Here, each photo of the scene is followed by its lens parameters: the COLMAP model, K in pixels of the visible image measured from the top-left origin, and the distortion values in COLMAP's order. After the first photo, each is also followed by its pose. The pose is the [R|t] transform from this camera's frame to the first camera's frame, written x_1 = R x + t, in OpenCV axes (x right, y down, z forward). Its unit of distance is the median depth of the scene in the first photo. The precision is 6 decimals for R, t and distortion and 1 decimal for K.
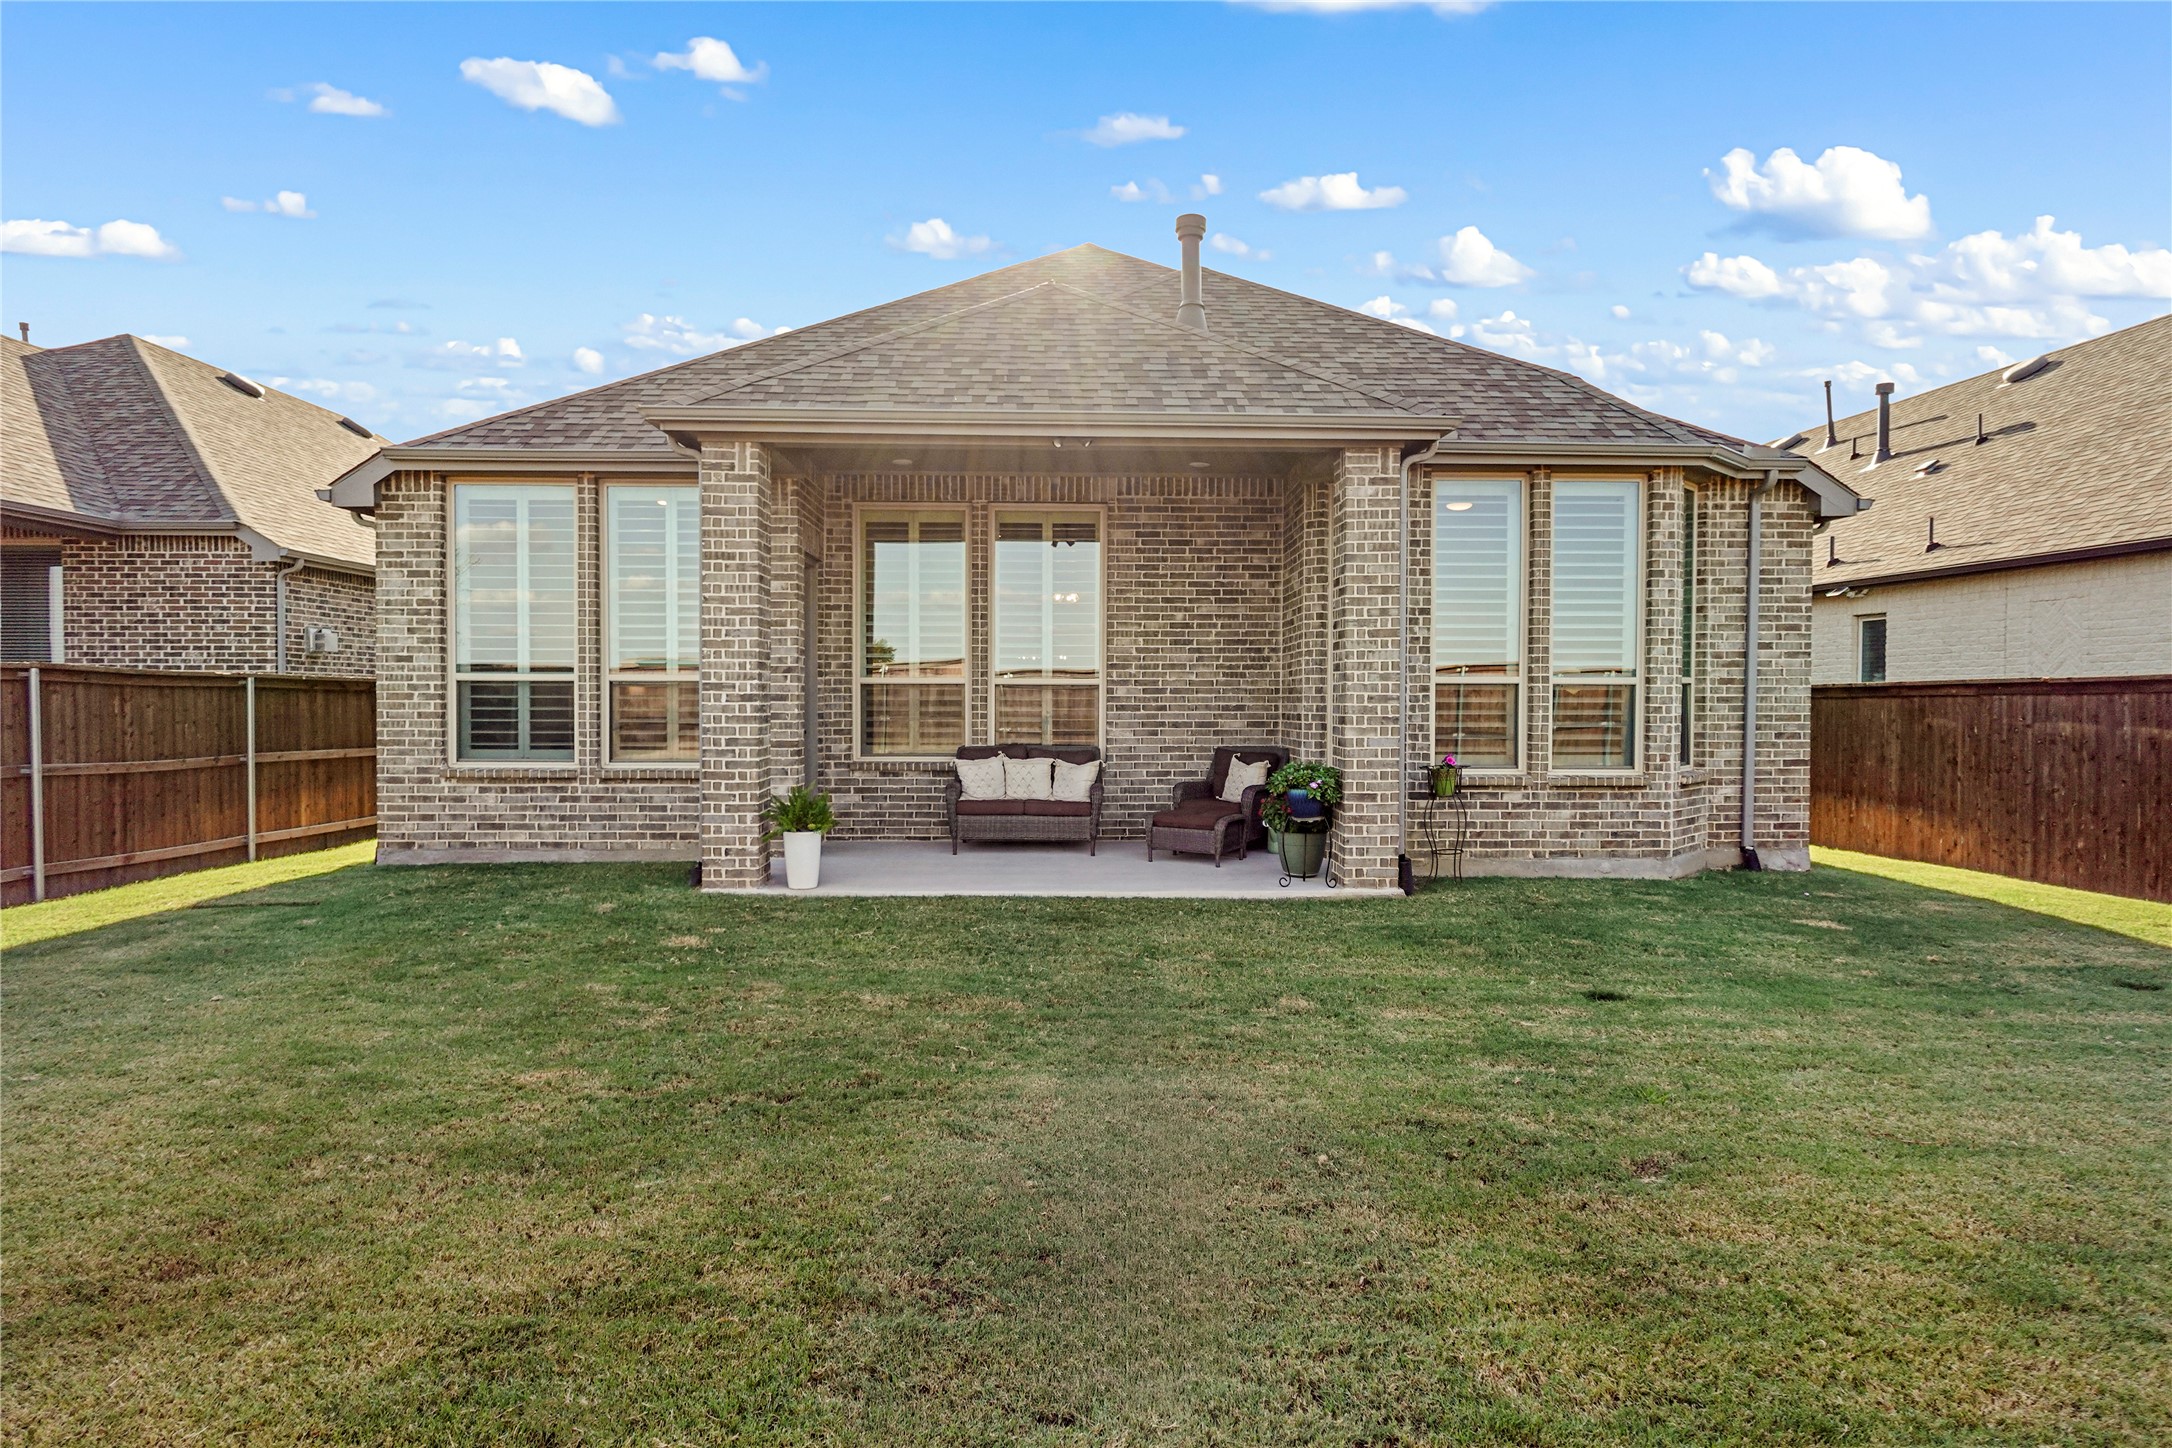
lens RADIAL K [[1243.6, 0, 1101.4], [0, 1243.6, 718.4], [0, 0, 1]] dist [-0.012462, 0.001551]
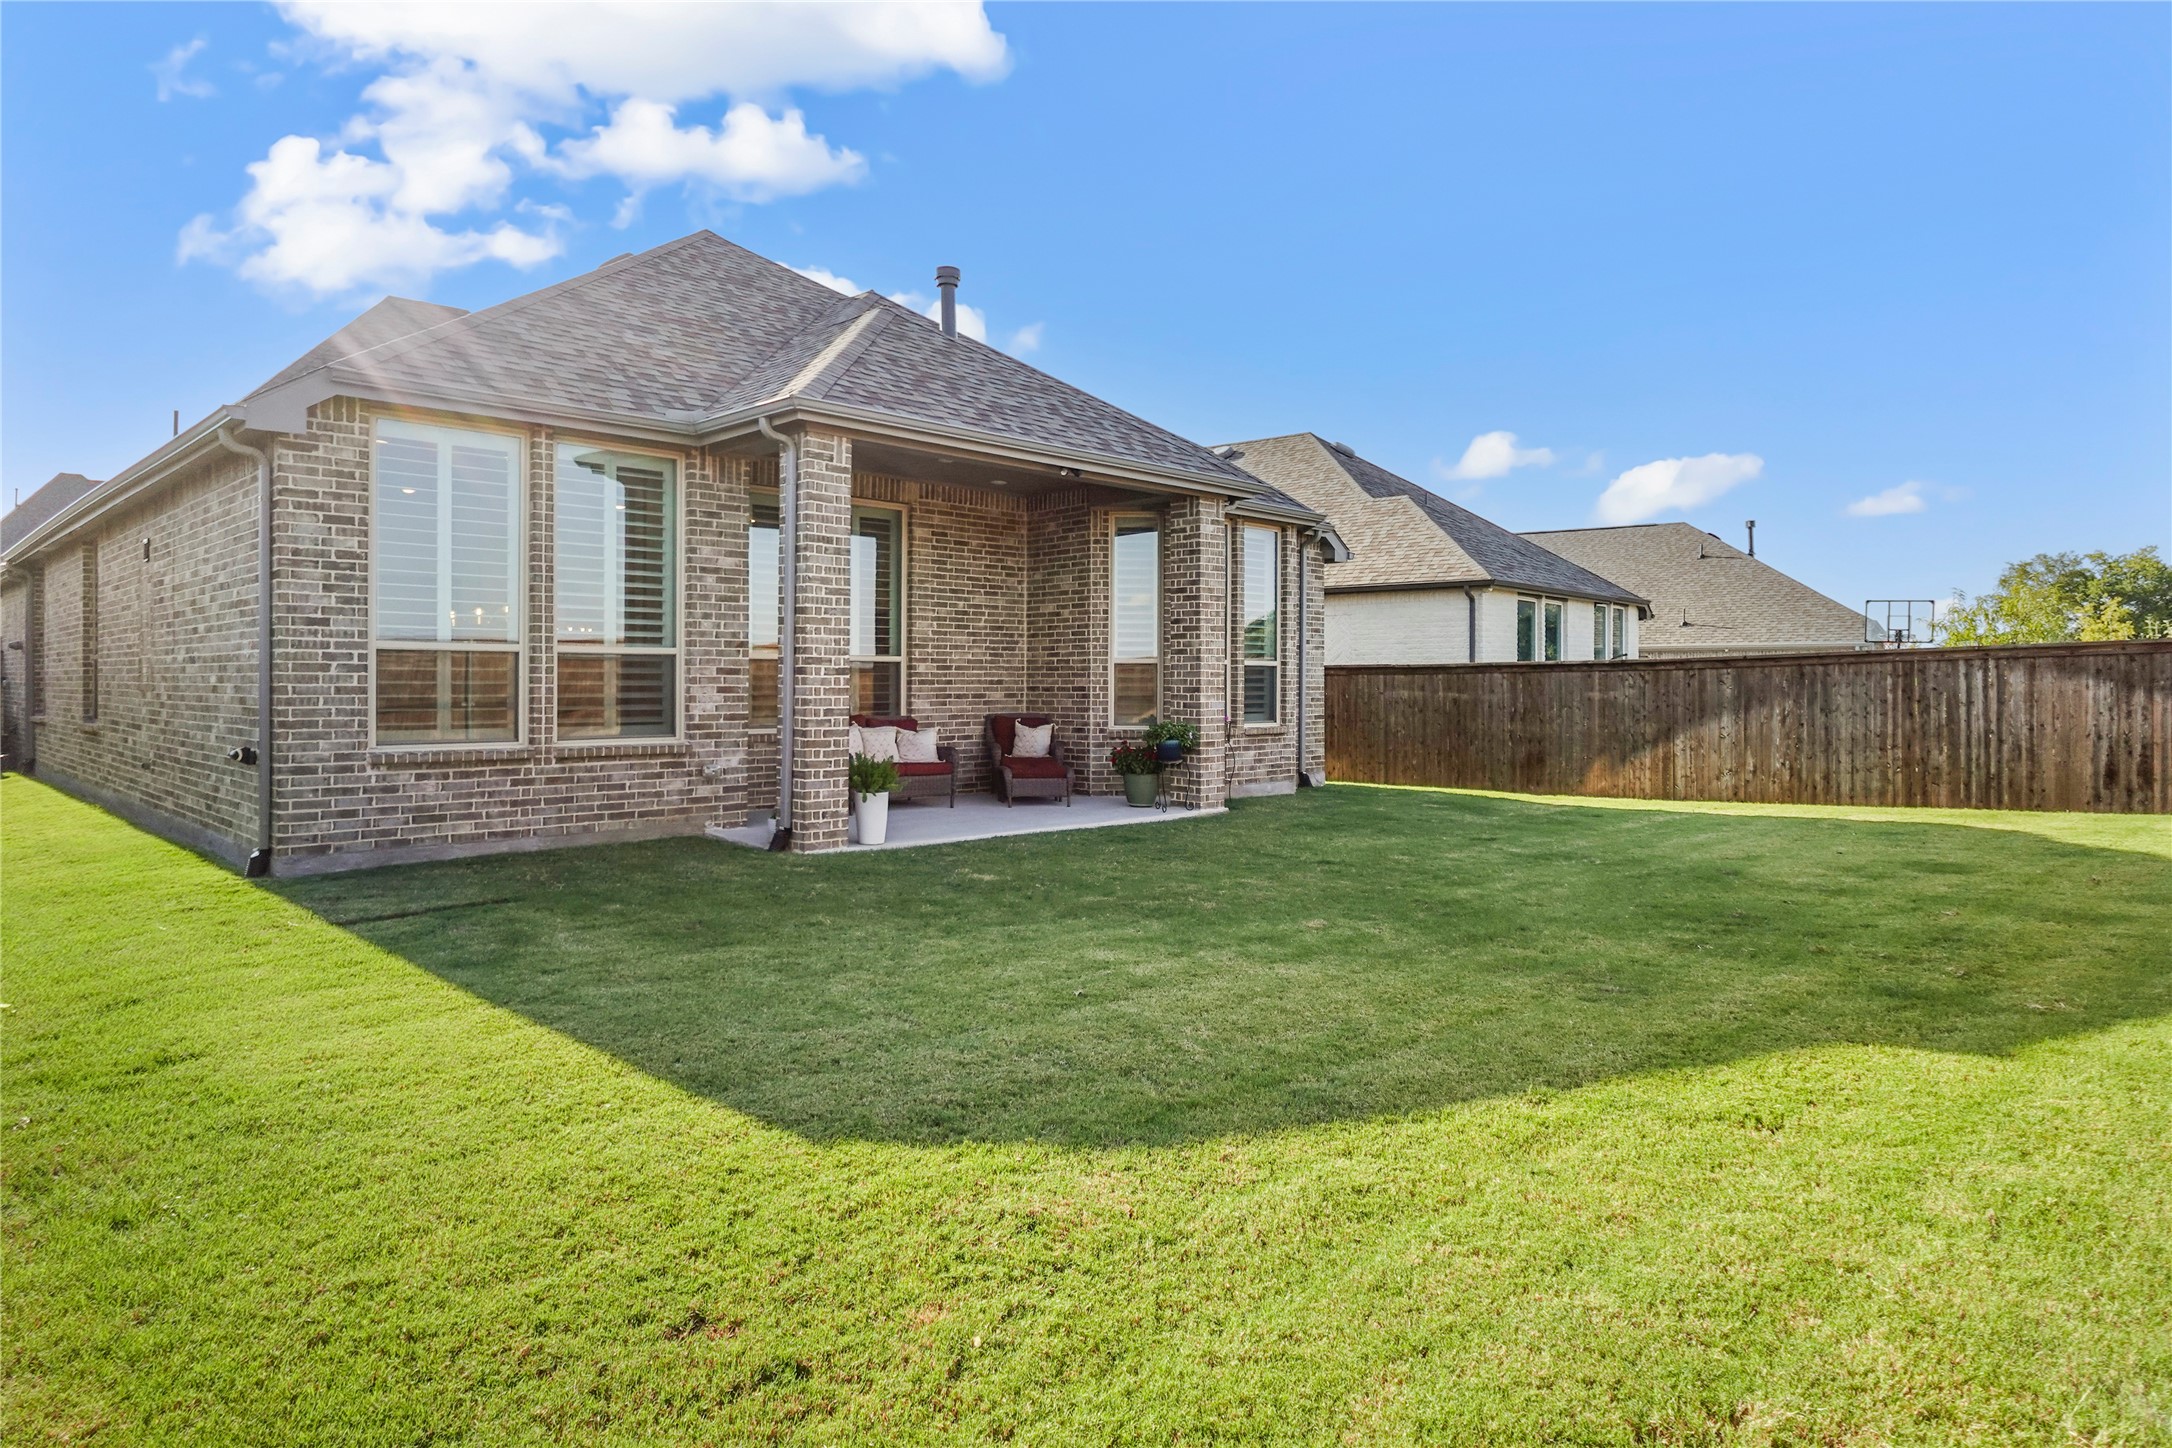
lens RADIAL K [[1243.6, 0, 1111.2], [0, 1243.6, 676.5], [0, 0, 1]] dist [-0.012462, 0.001551]
pose [[0.723778, 0.002971, 0.690026, -0.745521], [0.007998, 0.999887, -0.012695, 0.002786], [-0.689986, 0.014707, 0.723673, 0.044686]]
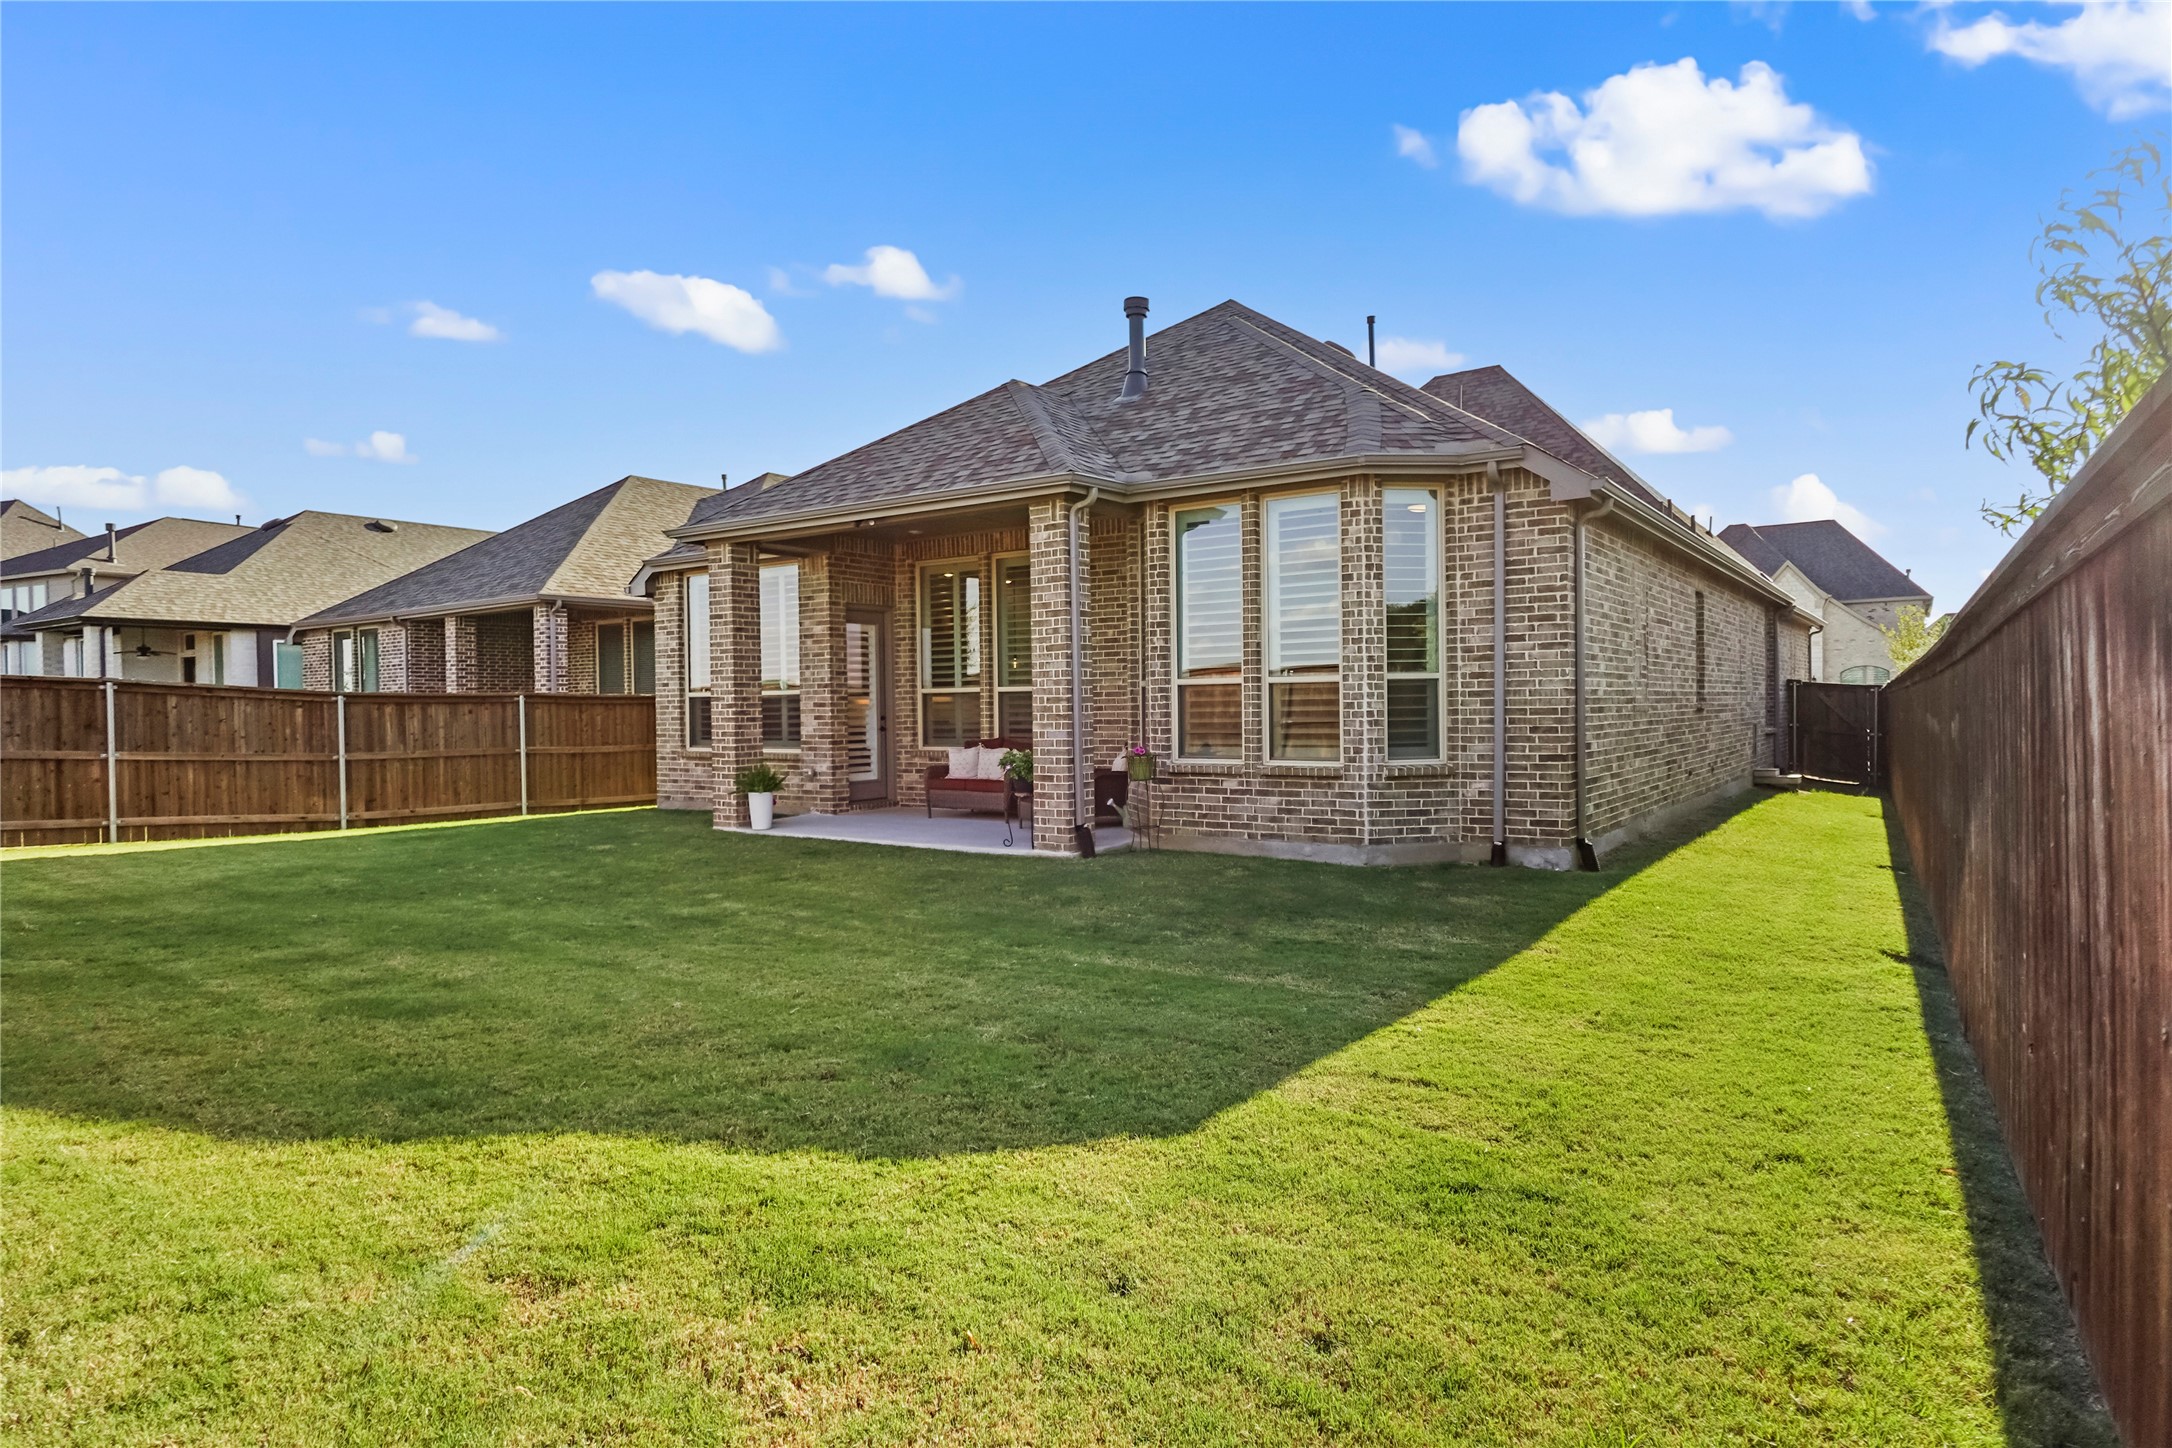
lens RADIAL K [[1243.6, 0, 1093.0], [0, 1243.6, 724.6], [0, 0, 1]] dist [-0.012462, 0.001551]
pose [[0.799860, -0.004309, -0.600172, 0.887880], [0.006765, 0.999975, 0.001837, 0.005994], [0.600149, -0.005530, 0.799869, 0.015185]]
